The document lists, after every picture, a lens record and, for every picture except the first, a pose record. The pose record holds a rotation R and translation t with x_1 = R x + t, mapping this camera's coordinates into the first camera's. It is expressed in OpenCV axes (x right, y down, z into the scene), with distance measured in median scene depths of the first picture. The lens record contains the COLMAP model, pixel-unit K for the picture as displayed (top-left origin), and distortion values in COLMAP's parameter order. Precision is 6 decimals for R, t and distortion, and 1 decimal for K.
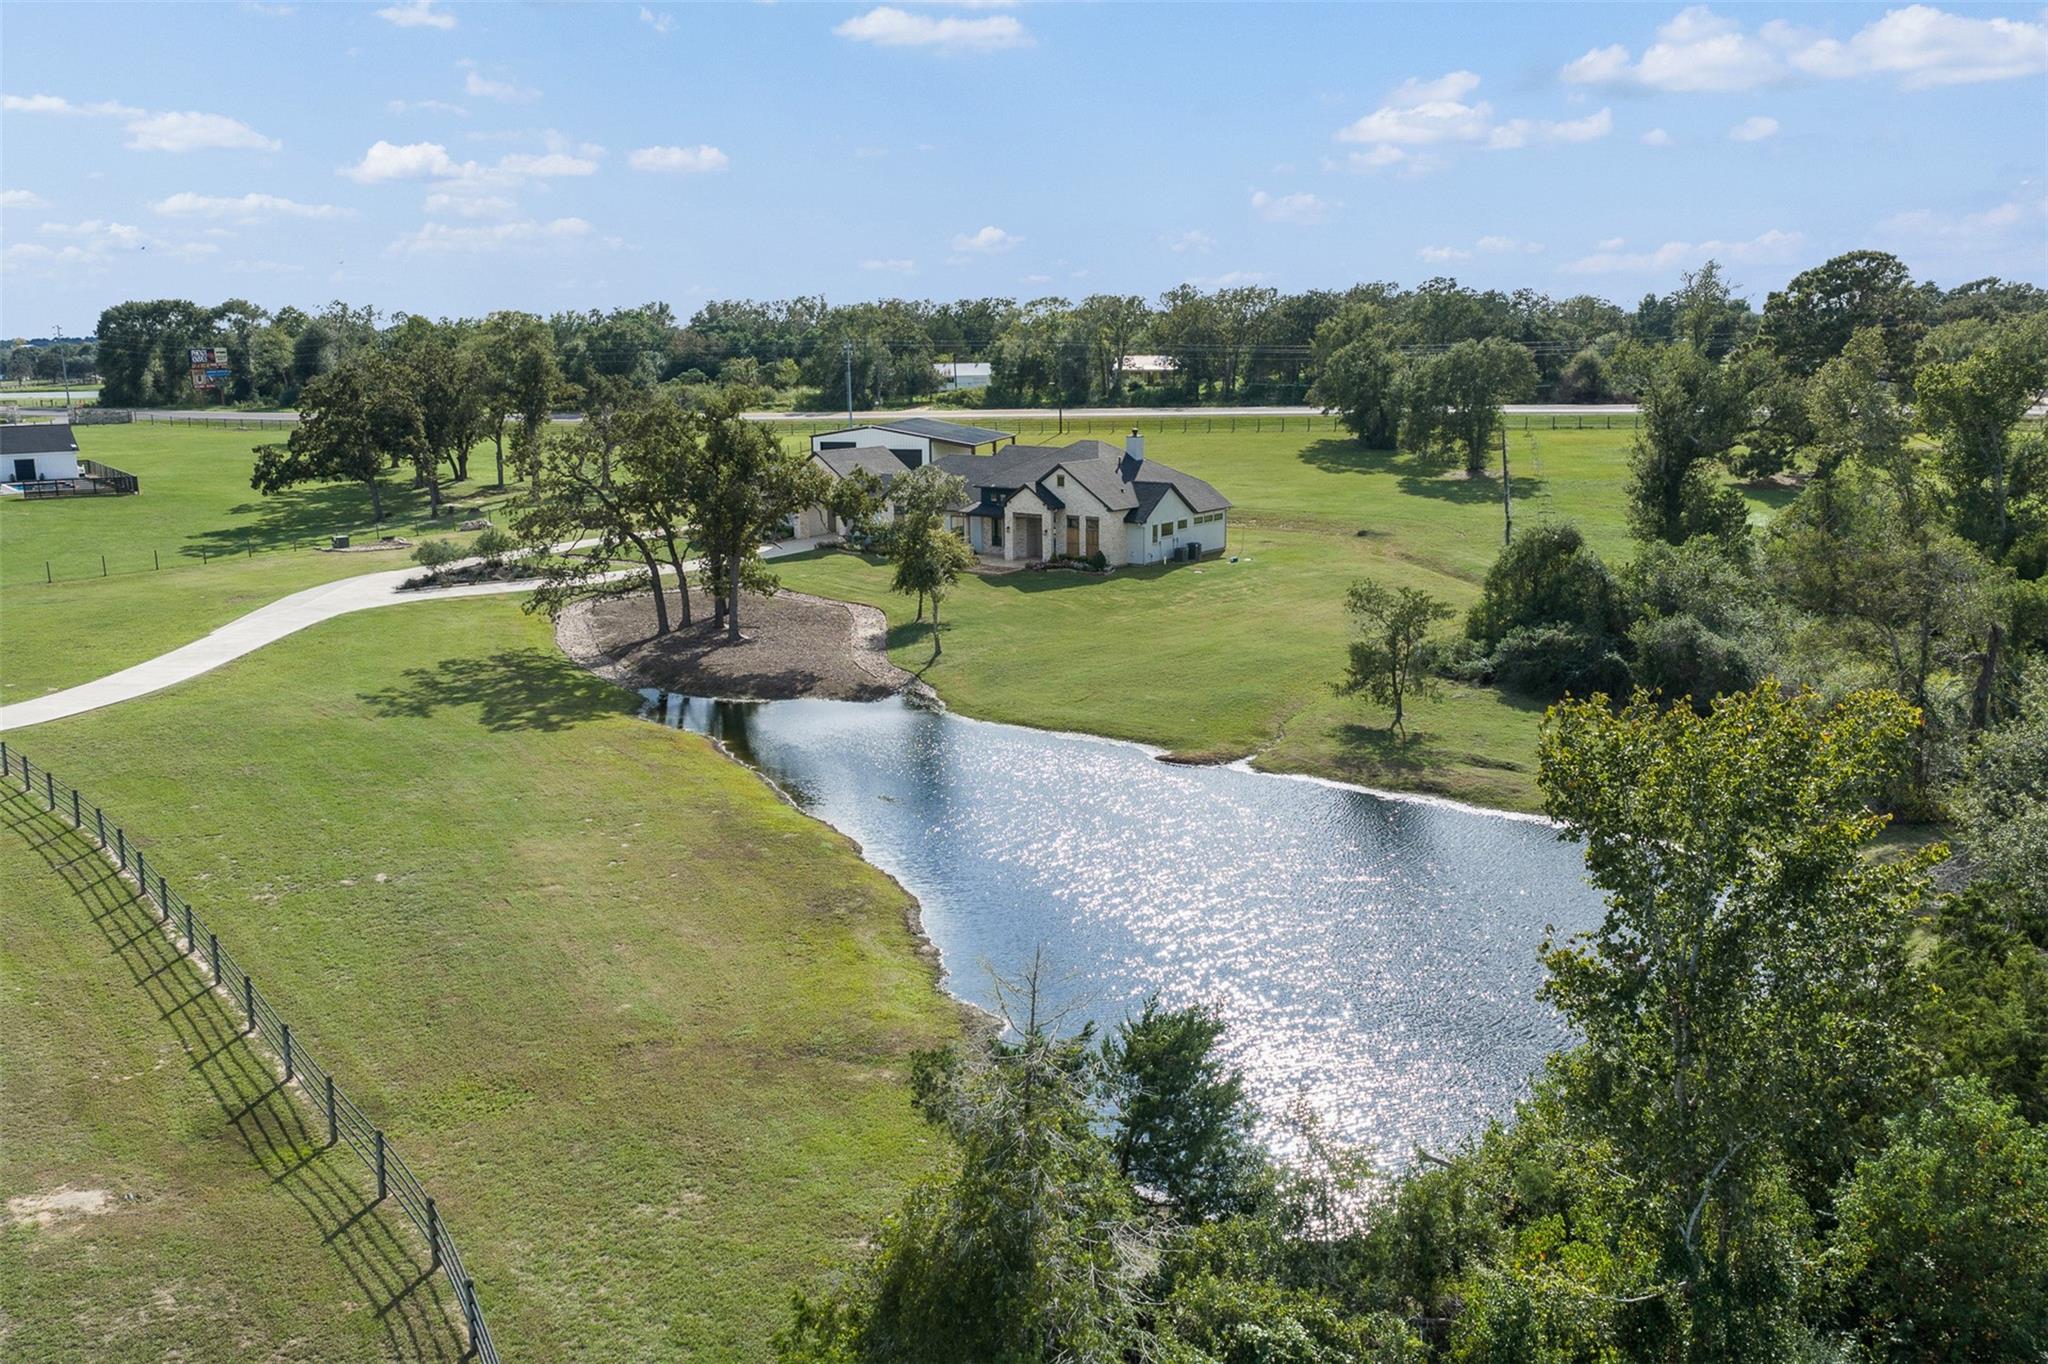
lens RADIAL K [[1650.2, 0, 1024.0], [0, 1650.2, 682.0], [0, 0, 1]] dist [0.040860, -0.003527]
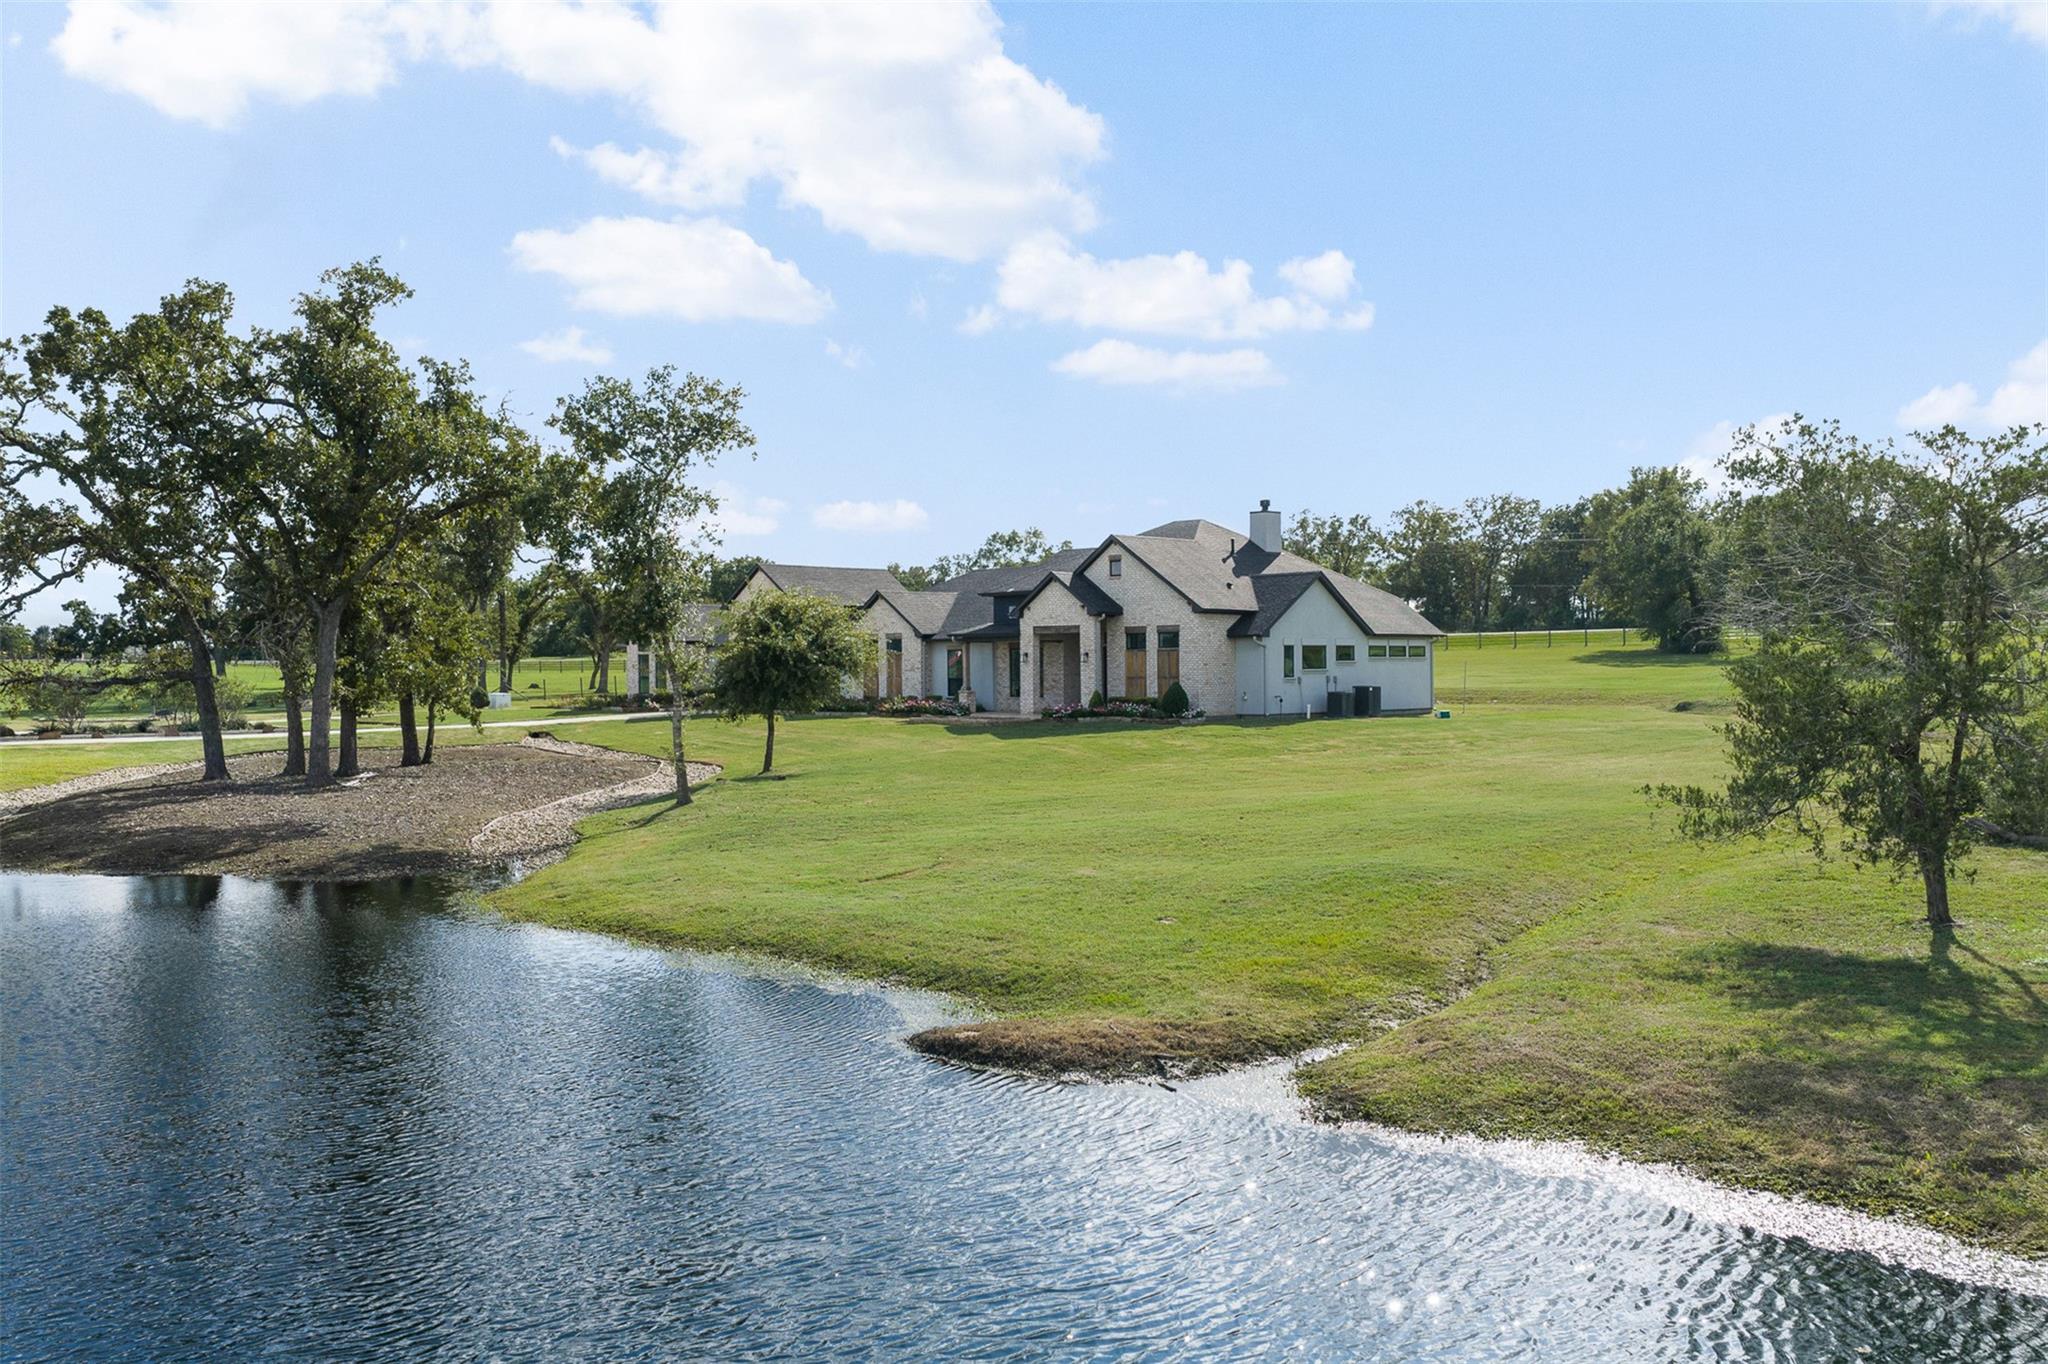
lens RADIAL K [[1650.2, 0, 1024.0], [0, 1650.2, 682.0], [0, 0, 1]] dist [0.040860, -0.003527]
pose [[0.987034, -0.002337, -0.160492, 0.081297], [-0.029219, 0.980570, -0.193980, 0.025210], [0.157827, 0.196154, 0.967788, 0.465785]]
